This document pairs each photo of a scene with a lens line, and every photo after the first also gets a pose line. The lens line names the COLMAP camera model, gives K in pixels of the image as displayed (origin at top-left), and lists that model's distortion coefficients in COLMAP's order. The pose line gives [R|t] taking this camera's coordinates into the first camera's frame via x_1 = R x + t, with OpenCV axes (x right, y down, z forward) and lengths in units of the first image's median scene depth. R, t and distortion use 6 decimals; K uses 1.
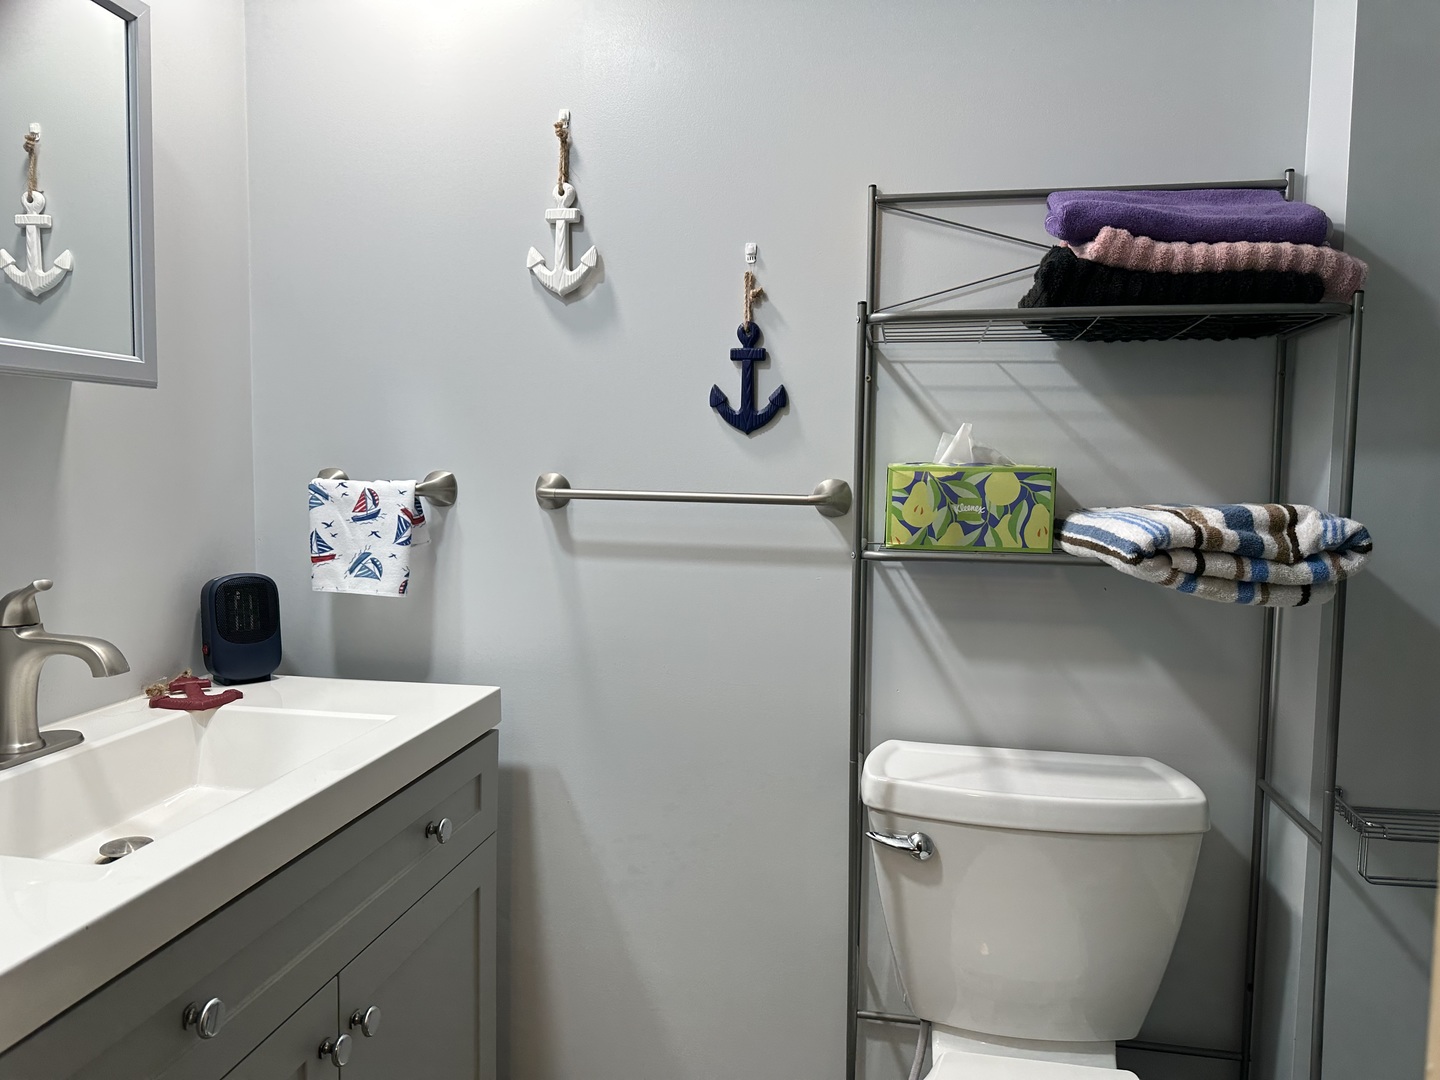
lens RADIAL K [[1095.5, 0, 727.9], [0, 1095.5, 559.1], [0, 0, 1]] dist [0.207509, -0.361943]
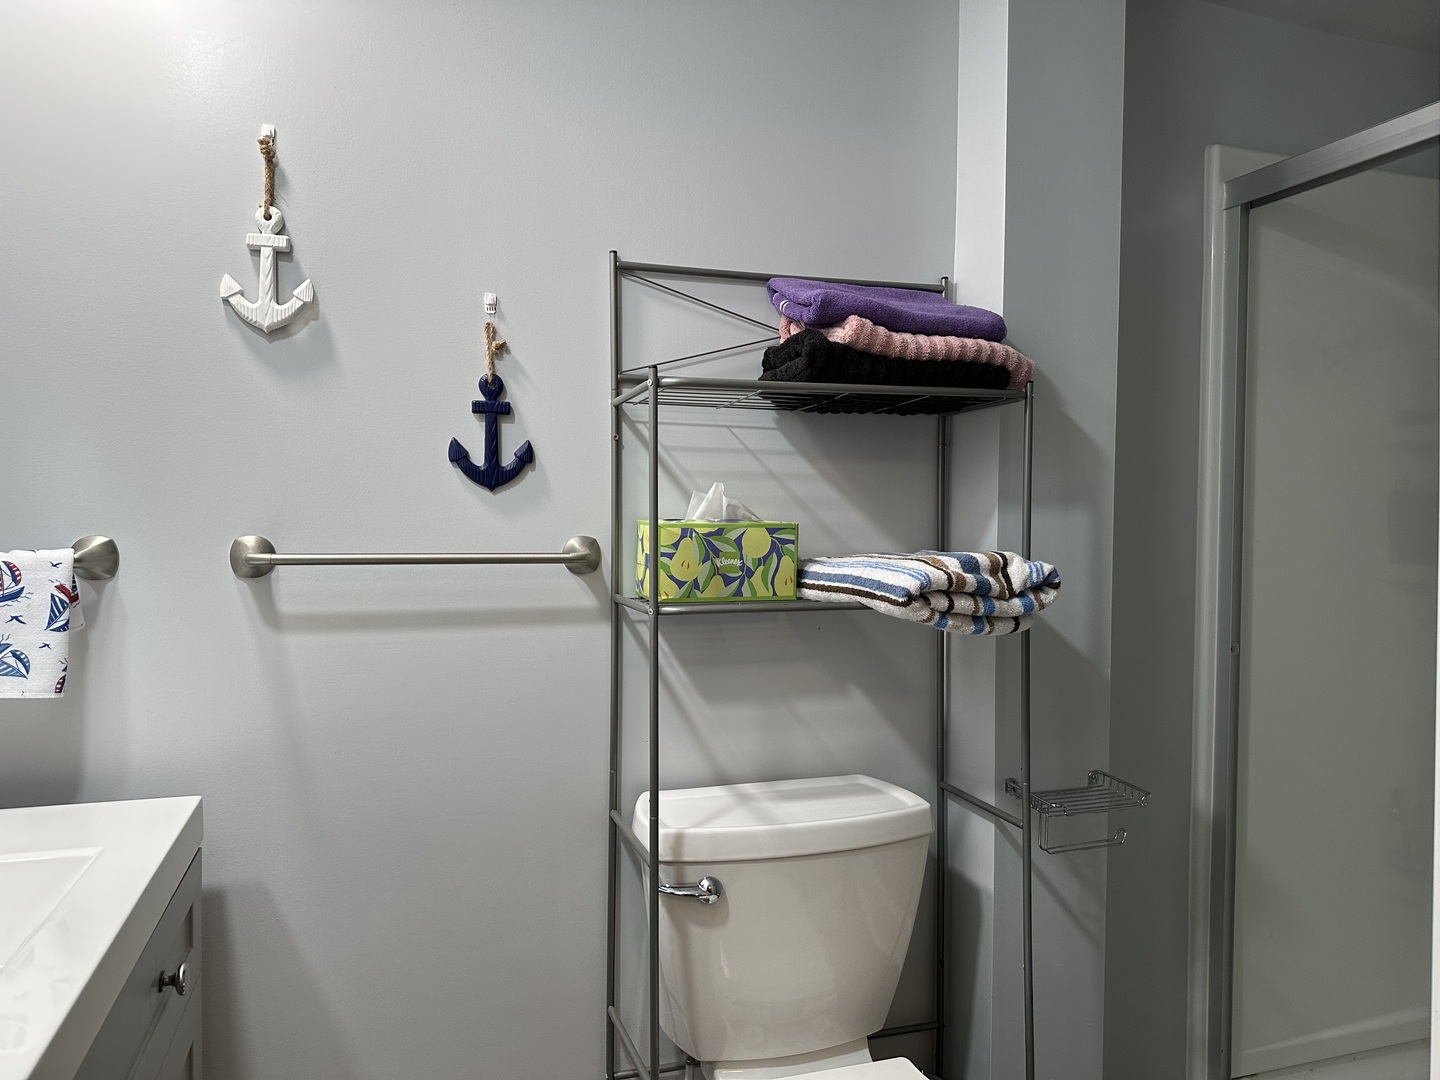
lens RADIAL K [[1095.5, 0, 727.9], [0, 1095.5, 559.1], [0, 0, 1]] dist [0.207509, -0.361943]
pose [[0.870170, -0.031891, 0.491719, -0.300051], [0.052358, 0.998238, -0.027914, -0.018543], [-0.489962, 0.050035, 0.870306, 0.075919]]
